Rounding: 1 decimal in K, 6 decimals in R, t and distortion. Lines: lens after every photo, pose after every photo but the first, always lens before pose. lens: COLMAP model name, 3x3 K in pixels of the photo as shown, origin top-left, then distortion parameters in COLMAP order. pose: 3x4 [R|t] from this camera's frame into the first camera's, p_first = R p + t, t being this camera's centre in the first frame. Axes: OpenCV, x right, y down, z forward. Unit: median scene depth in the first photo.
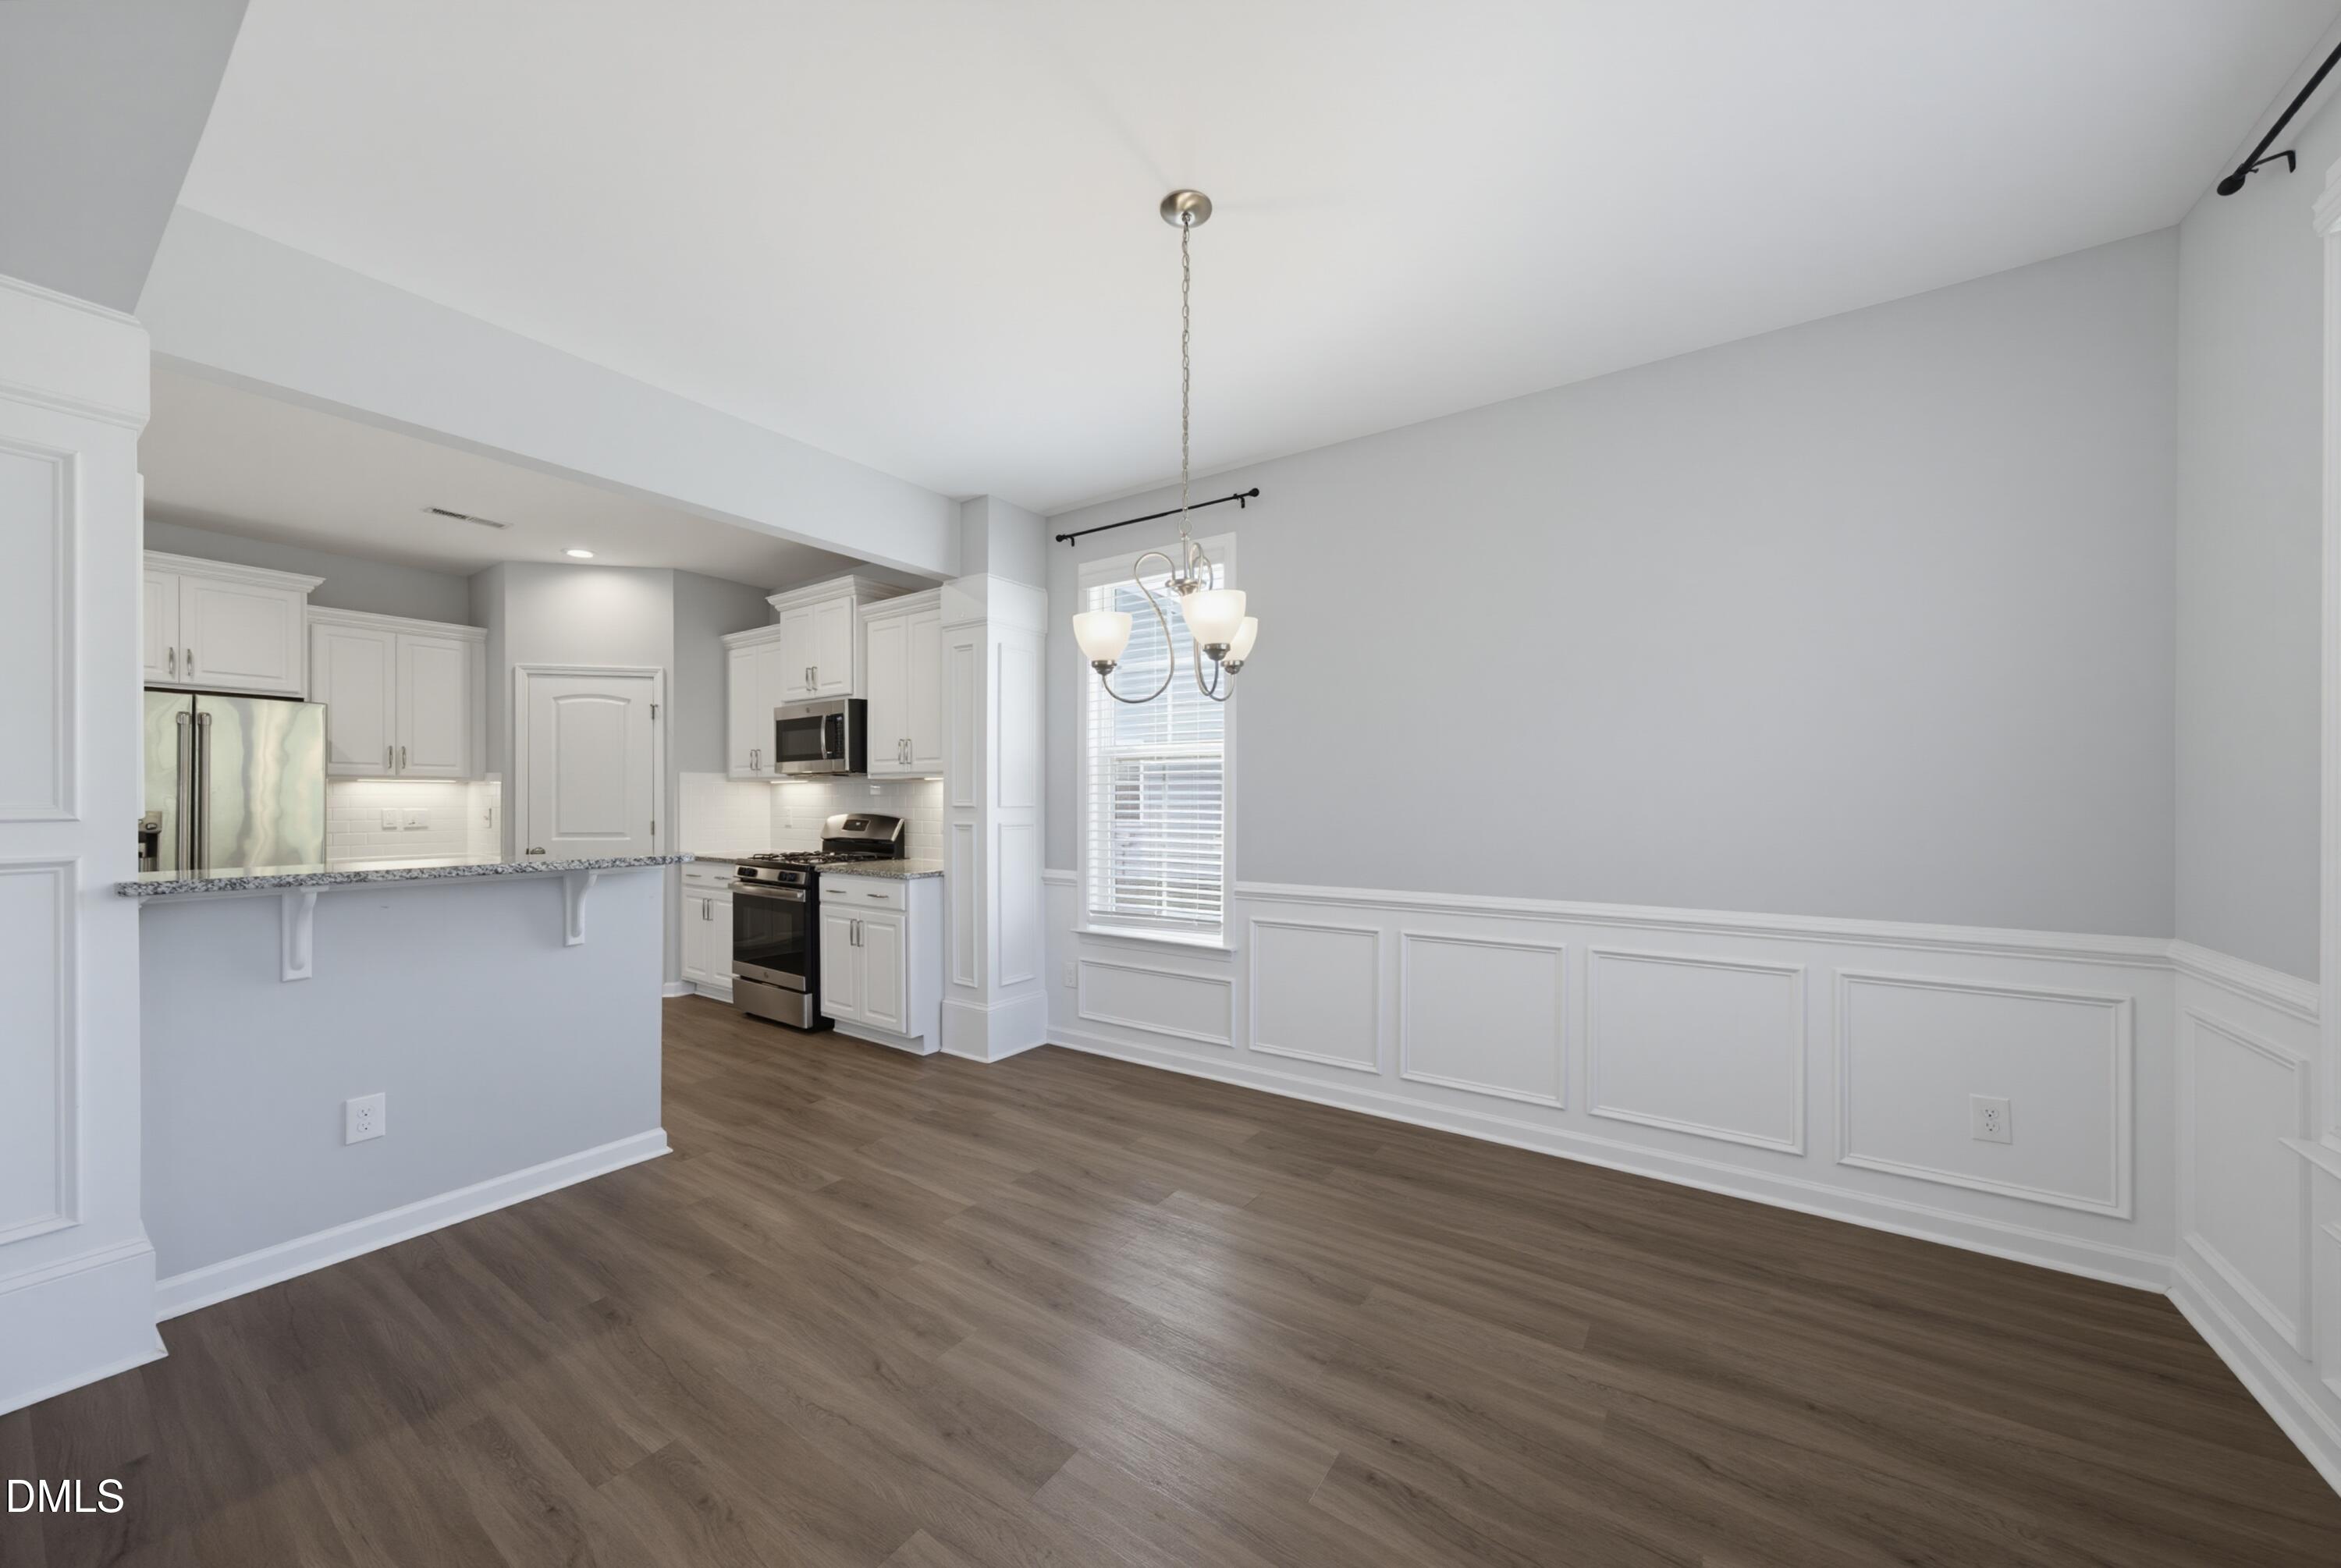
lens RADIAL K [[832.5, 0, 1169.1], [0, 832.5, 794.8], [0, 0, 1]] dist [-0.001053, -0.000033]
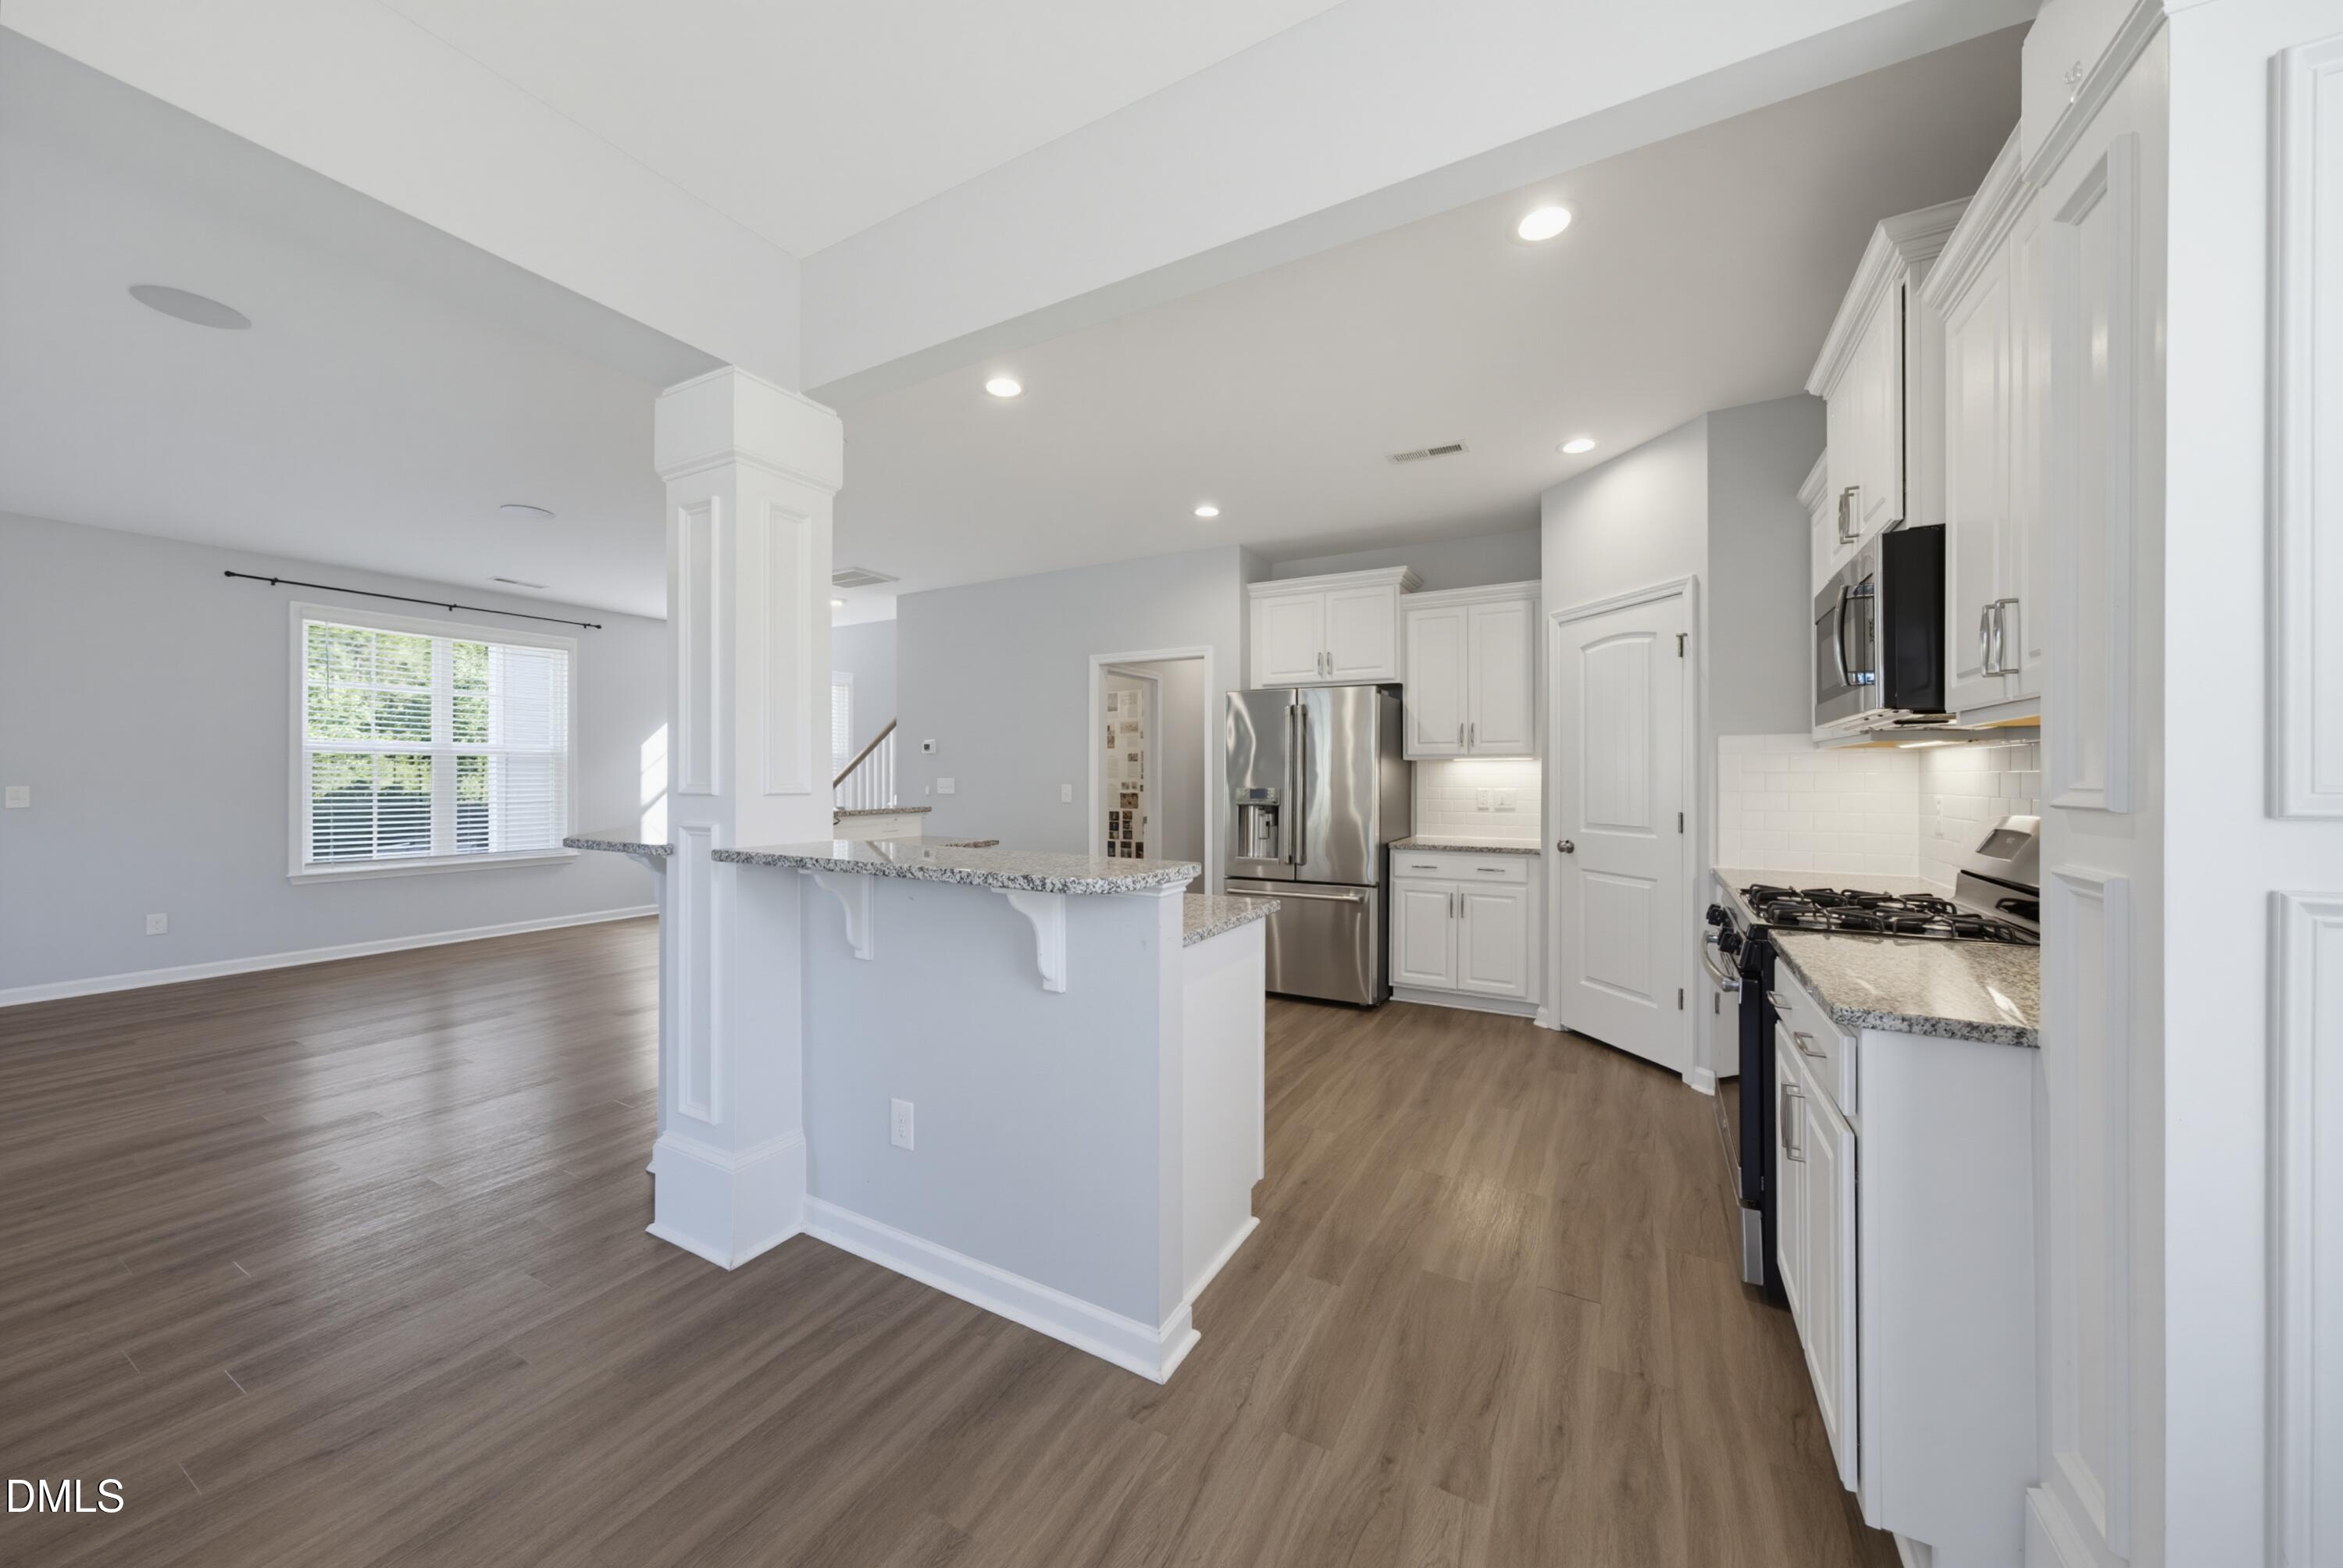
lens RADIAL K [[833.2, 0, 1169.6], [0, 833.2, 772.3], [0, 0, 1]] dist [-0.001053, -0.000033]
pose [[0.091120, -0.006115, -0.995821, -0.008752], [0.003132, 0.999978, -0.005854, 0.002372], [0.995835, -0.002585, 0.091137, 0.603646]]
